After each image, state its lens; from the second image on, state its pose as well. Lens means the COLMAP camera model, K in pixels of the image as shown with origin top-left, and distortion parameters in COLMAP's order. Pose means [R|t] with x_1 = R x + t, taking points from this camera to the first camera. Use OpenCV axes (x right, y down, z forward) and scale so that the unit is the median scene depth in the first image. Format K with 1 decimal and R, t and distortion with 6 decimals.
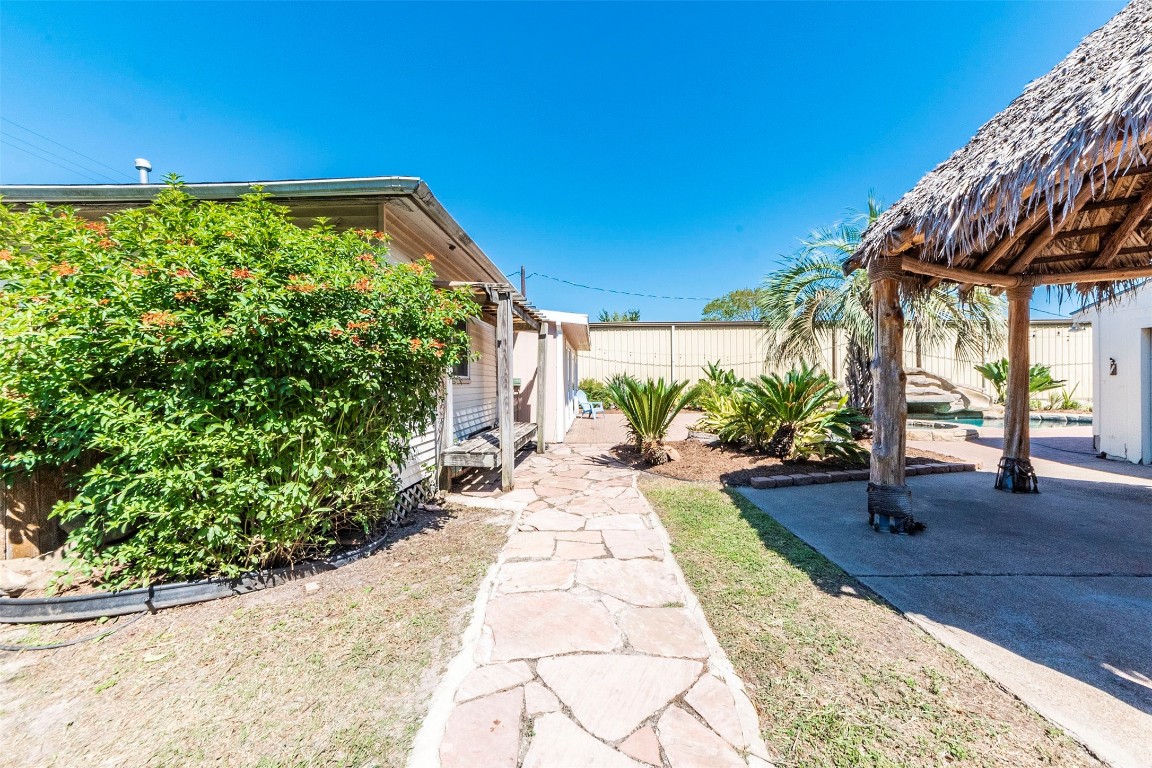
lens RADIAL K [[414.9, 0, 585.5], [0, 414.9, 382.2], [0, 0, 1]] dist [-0.002564, 0.003432]
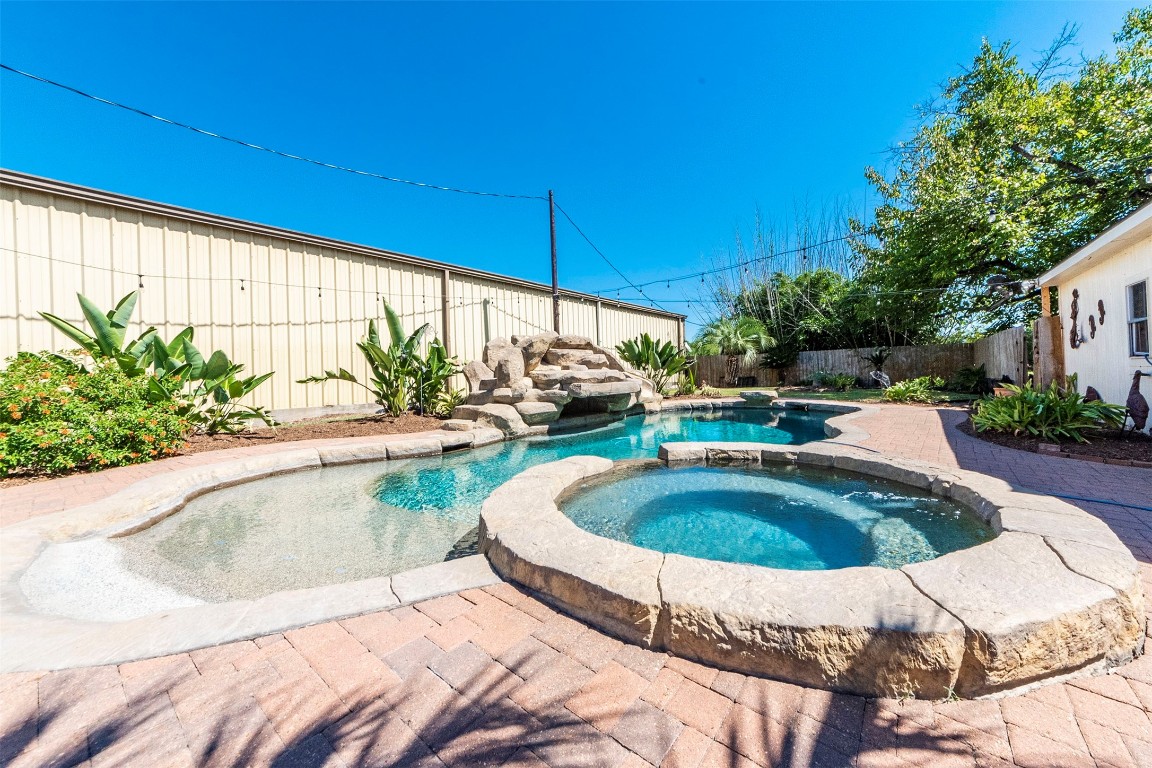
lens RADIAL K [[414.9, 0, 585.5], [0, 414.9, 382.2], [0, 0, 1]] dist [-0.002564, 0.003432]
pose [[0.616676, -0.026746, 0.786763, 0.353330], [0.028941, 0.999517, 0.011294, 0.023556], [-0.786685, 0.015805, 0.617152, 0.663693]]
